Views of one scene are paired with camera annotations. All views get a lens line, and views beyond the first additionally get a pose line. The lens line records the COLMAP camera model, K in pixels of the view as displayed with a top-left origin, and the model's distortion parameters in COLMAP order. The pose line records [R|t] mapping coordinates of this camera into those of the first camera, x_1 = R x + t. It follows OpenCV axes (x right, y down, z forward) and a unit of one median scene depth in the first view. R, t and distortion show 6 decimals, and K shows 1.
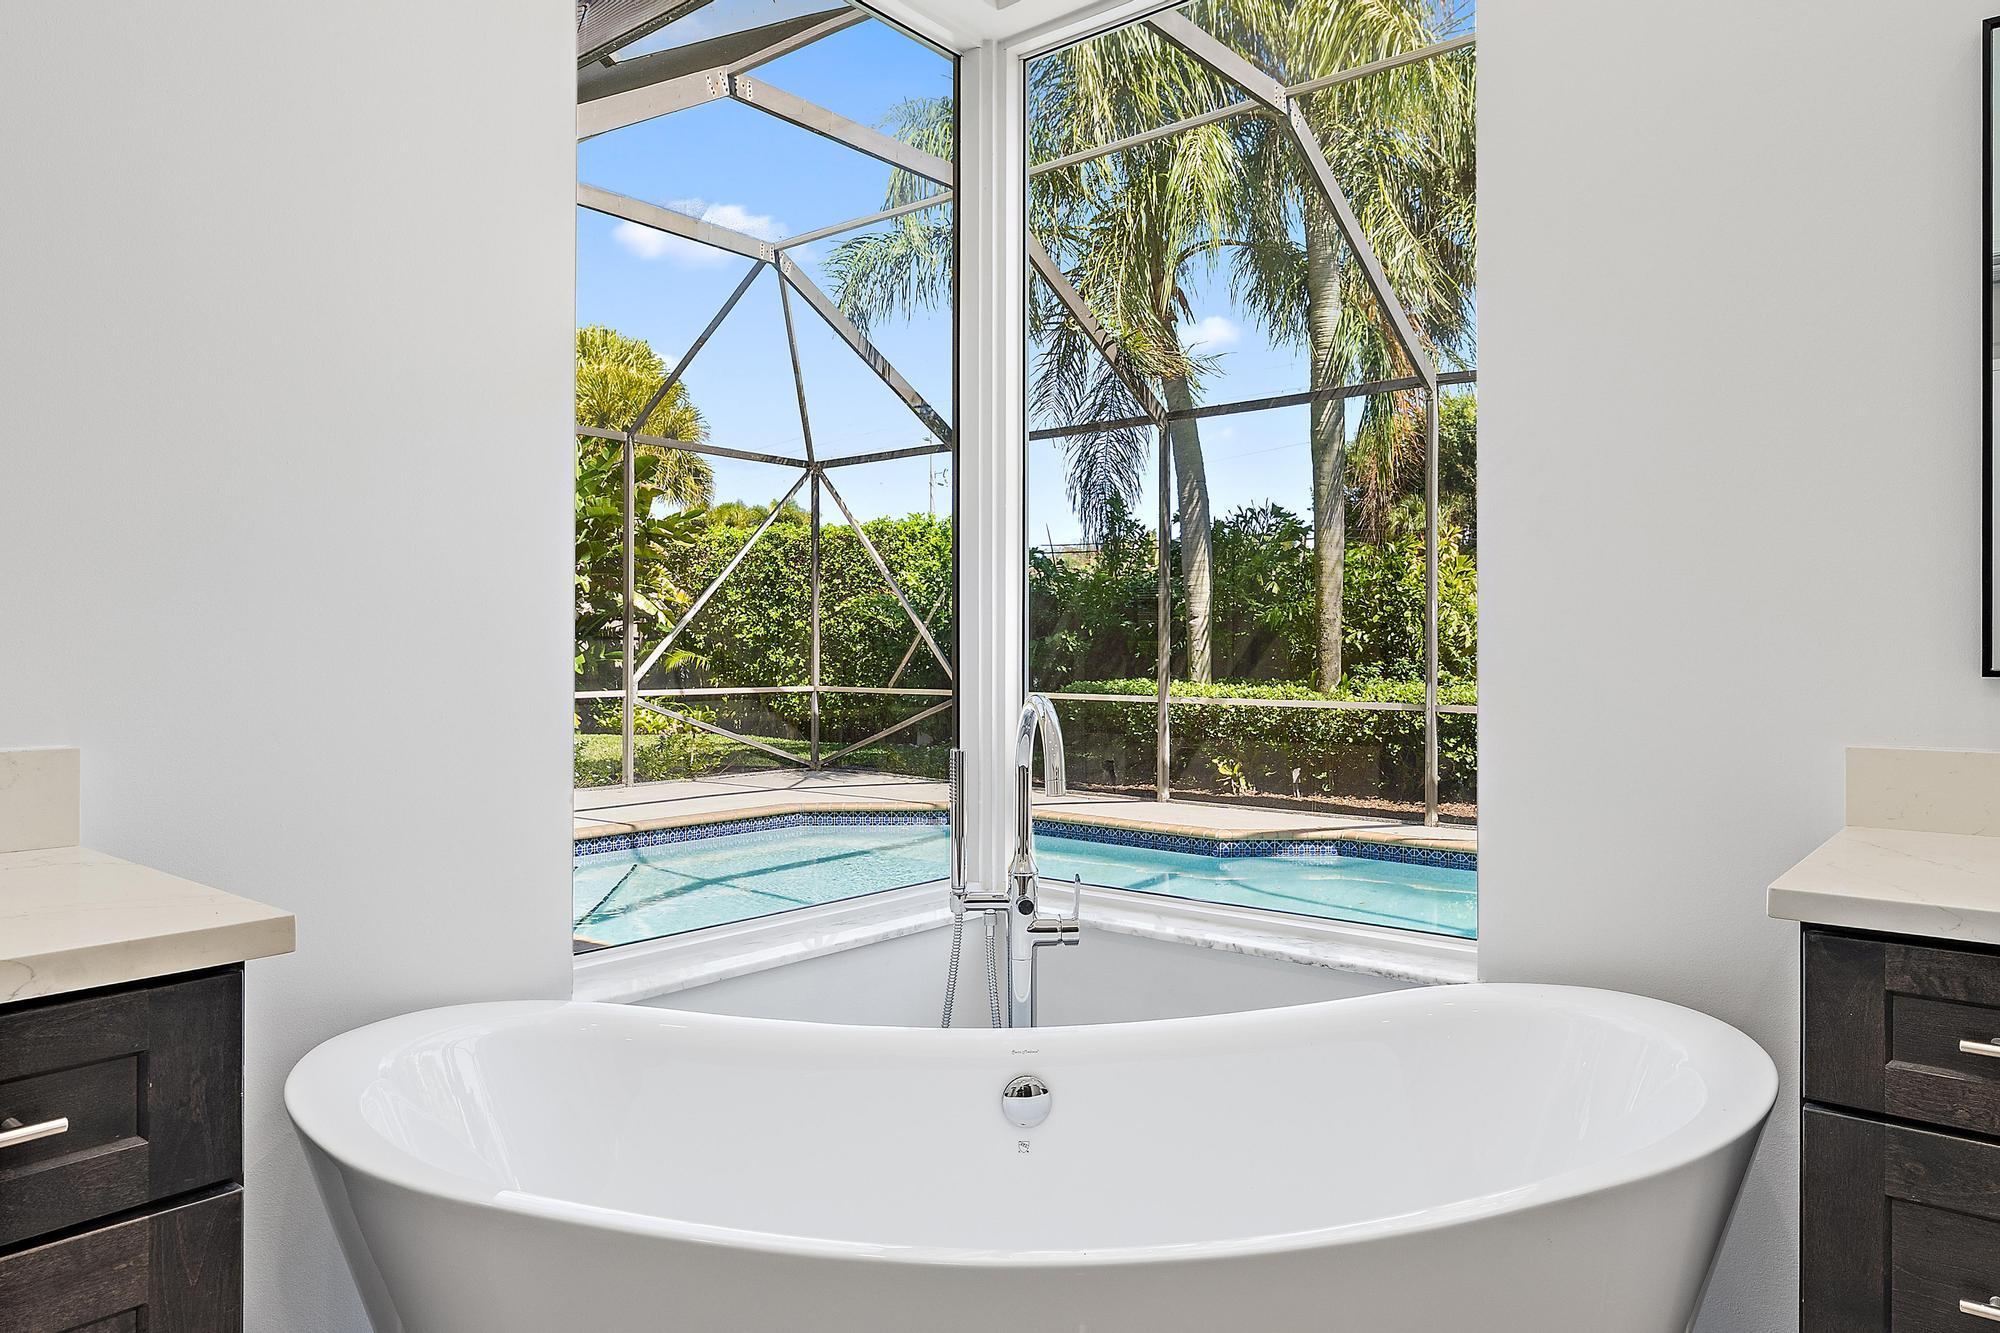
lens RADIAL K [[1293.0, 0, 997.6], [0, 1293.0, 668.5], [0, 0, 1]] dist [0.007691, 0.001216]
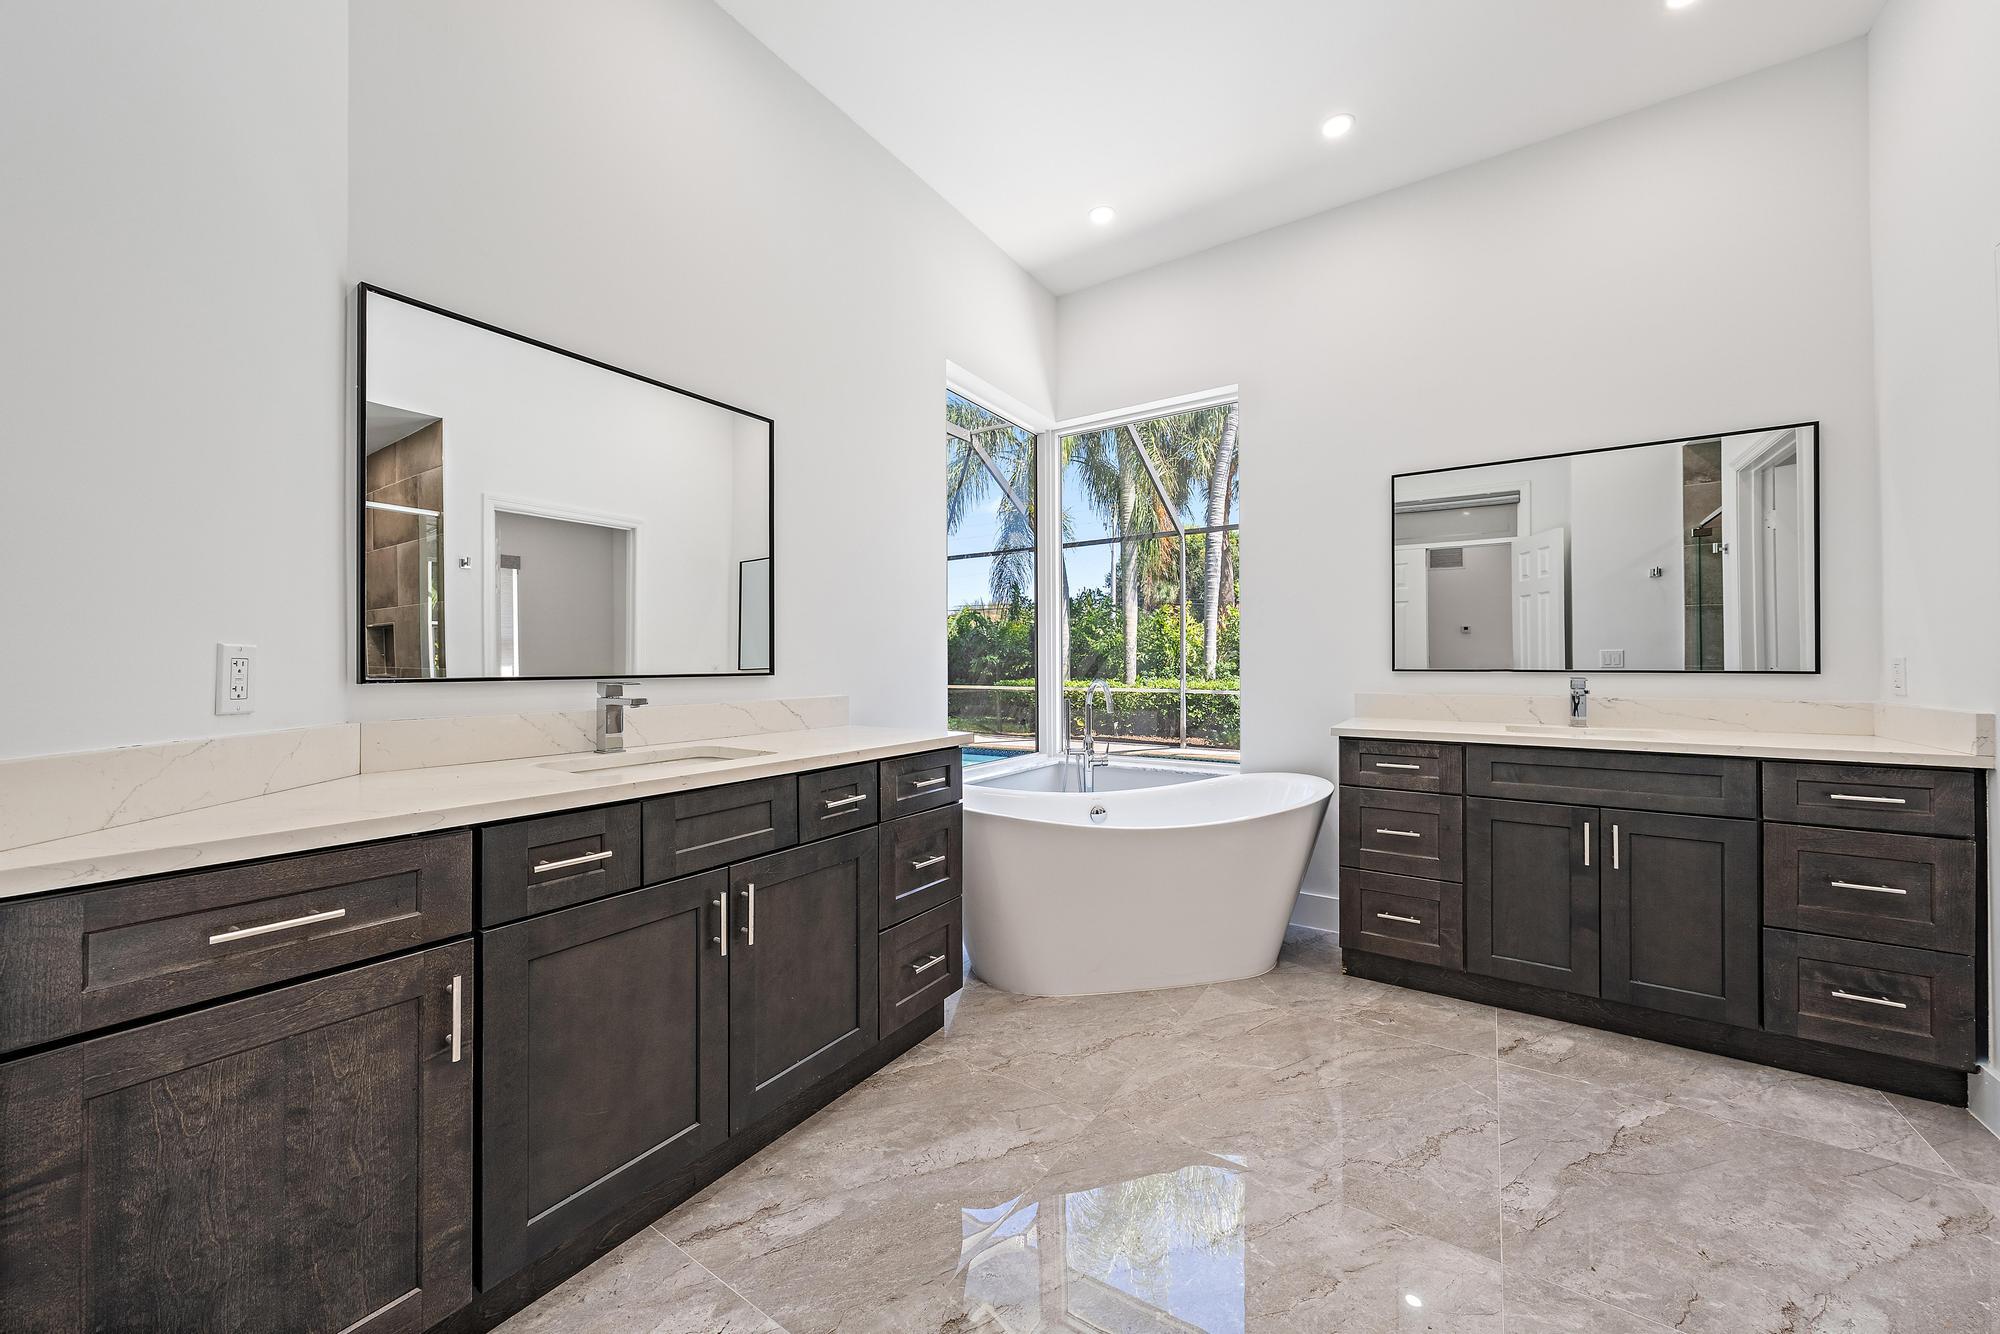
lens RADIAL K [[717.5, 0, 995.4], [0, 717.5, 664.2], [0, 0, 1]] dist [-0.001061, -0.000081]
pose [[0.996087, -0.004805, 0.088248, -0.054470], [0.006030, 0.999889, -0.013616, 0.001131], [-0.088173, 0.014094, 0.996005, -0.096984]]
